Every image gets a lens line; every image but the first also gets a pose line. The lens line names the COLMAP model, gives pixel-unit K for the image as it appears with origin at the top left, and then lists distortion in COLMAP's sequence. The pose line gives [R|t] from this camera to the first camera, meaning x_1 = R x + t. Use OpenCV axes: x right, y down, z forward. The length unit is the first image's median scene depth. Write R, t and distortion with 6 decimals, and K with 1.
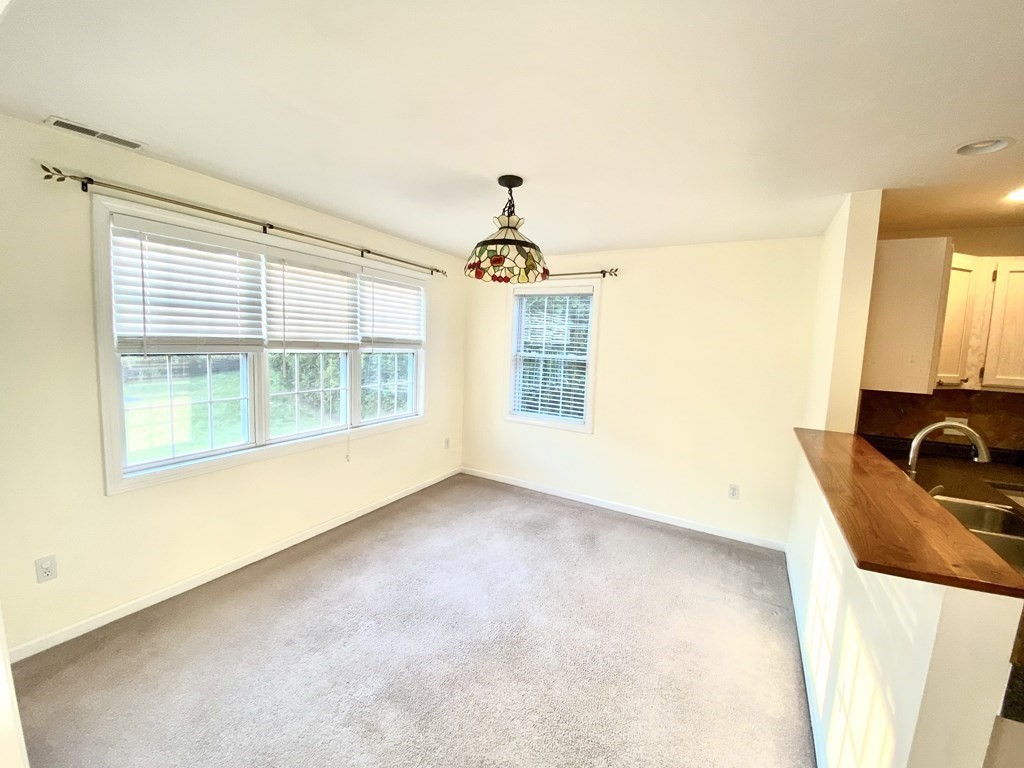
lens RADIAL K [[409.2, 0, 511.7], [0, 409.2, 382.3], [0, 0, 1]] dist [0.030465, -0.025351]
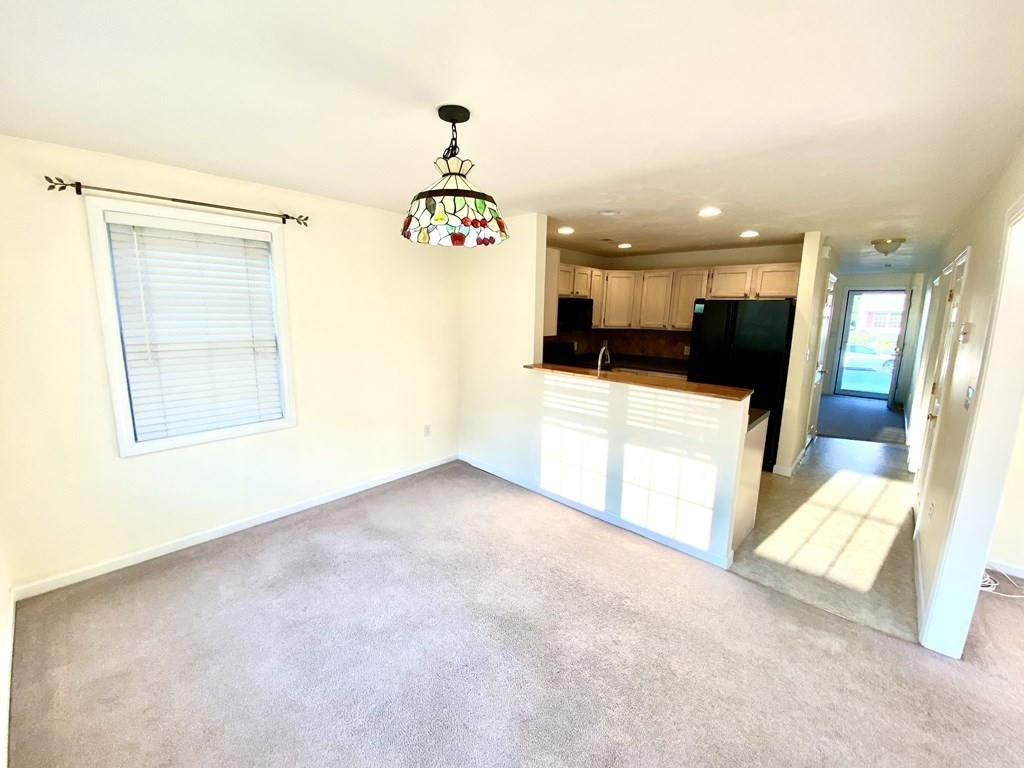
lens RADIAL K [[406.7, 0, 508.2], [0, 406.7, 381.5], [0, 0, 1]] dist [0.030985, -0.033610]
pose [[0.226350, -0.202794, 0.952702, -0.739076], [0.090860, 0.978218, 0.186638, -0.112877], [-0.969799, 0.044317, 0.239845, 0.667419]]
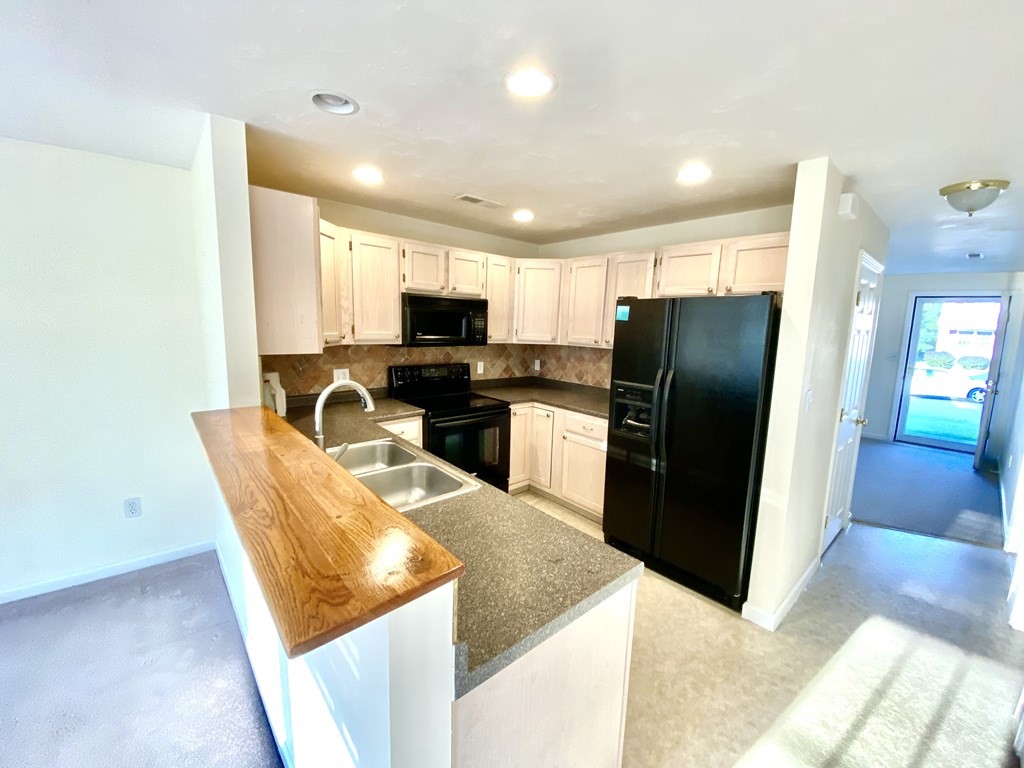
lens RADIAL K [[409.2, 0, 511.7], [0, 409.2, 382.3], [0, 0, 1]] dist [0.030465, -0.025351]
pose [[0.323327, -0.166100, 0.931596, 0.157475], [0.079118, 0.985773, 0.148300, -0.013357], [-0.942974, 0.025756, 0.331869, 0.166215]]
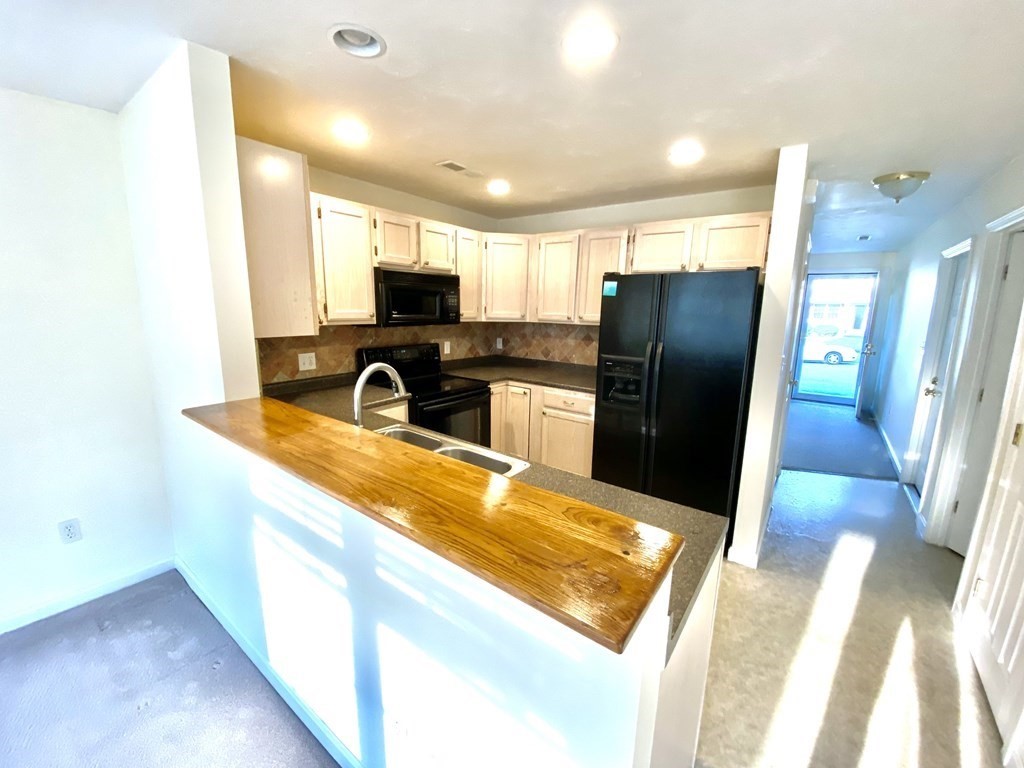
lens RADIAL K [[409.2, 0, 511.7], [0, 409.2, 382.3], [0, 0, 1]] dist [0.030465, -0.025351]
pose [[0.118851, -0.222663, 0.967624, 0.124663], [0.086974, 0.973120, 0.213244, -0.023160], [-0.989096, 0.058814, 0.135022, 0.382051]]
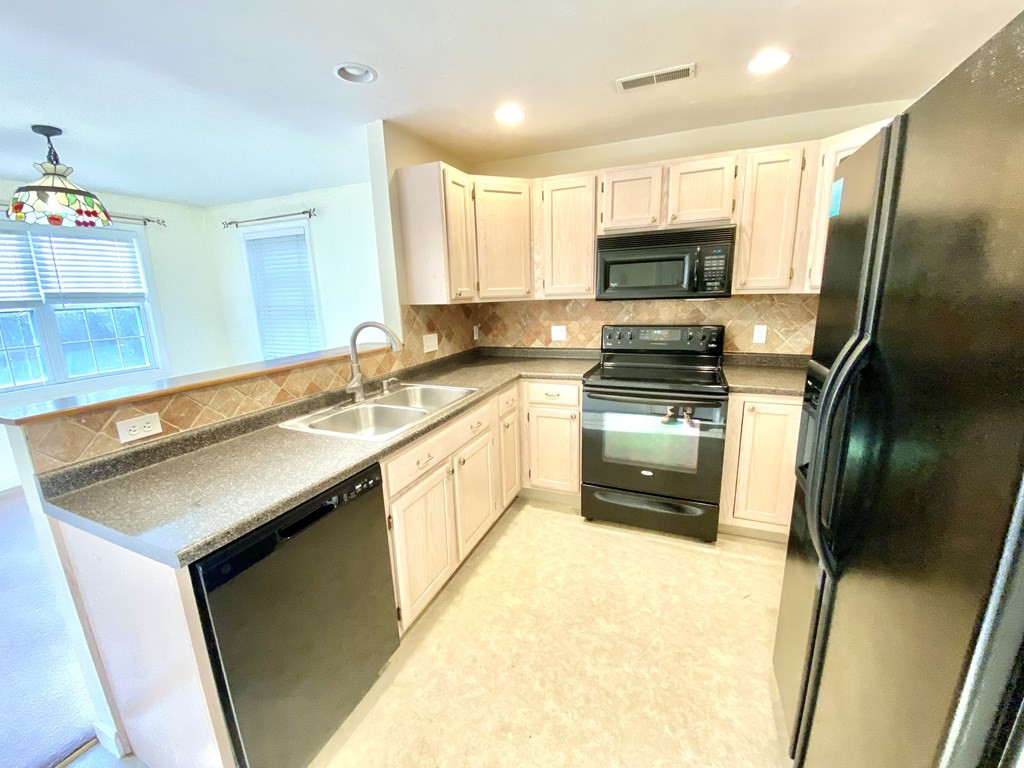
lens RADIAL K [[409.2, 0, 511.7], [0, 409.2, 382.3], [0, 0, 1]] dist [0.030465, -0.025351]
pose [[0.990723, -0.090603, 0.101285, 0.915631], [0.079075, 0.990494, 0.112551, 0.117686], [-0.110520, -0.103498, 0.988470, -0.191056]]
